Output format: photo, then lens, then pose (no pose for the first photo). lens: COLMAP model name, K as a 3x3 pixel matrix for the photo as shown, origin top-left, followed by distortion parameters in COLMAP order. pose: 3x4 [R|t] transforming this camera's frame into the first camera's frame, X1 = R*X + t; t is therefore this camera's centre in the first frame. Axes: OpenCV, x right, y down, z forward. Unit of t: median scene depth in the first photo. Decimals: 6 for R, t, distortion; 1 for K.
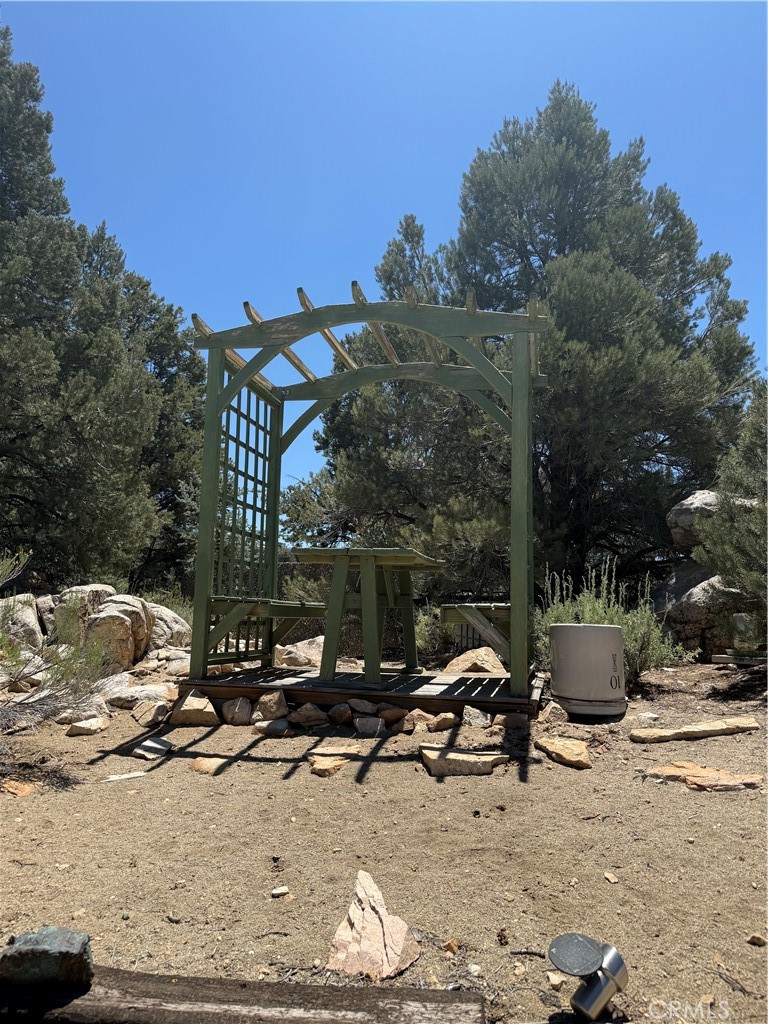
lens RADIAL K [[733.6, 0, 382.2], [0, 733.6, 509.7], [0, 0, 1]] dist [0.008686, -0.009021]
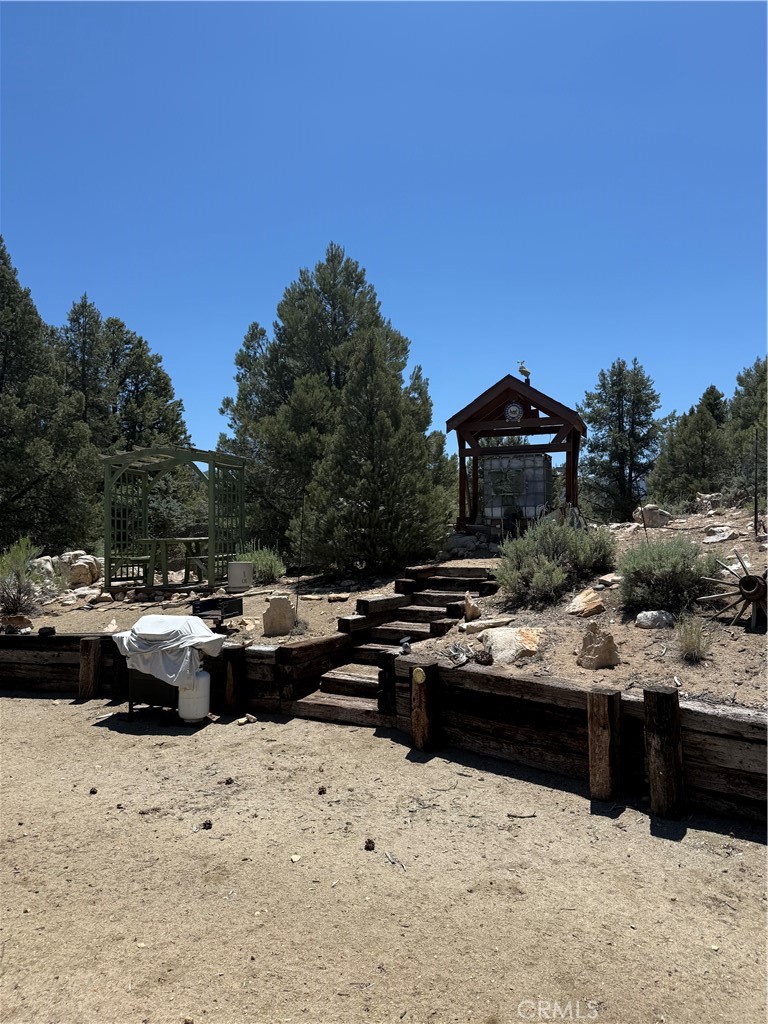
lens RADIAL K [[733.6, 0, 382.2], [0, 733.6, 509.7], [0, 0, 1]] dist [0.008686, -0.009021]
pose [[0.998358, -0.039084, -0.041874, 0.754399], [0.042911, 0.994574, 0.094773, -0.229648], [0.037943, -0.096414, 0.994618, -1.400654]]
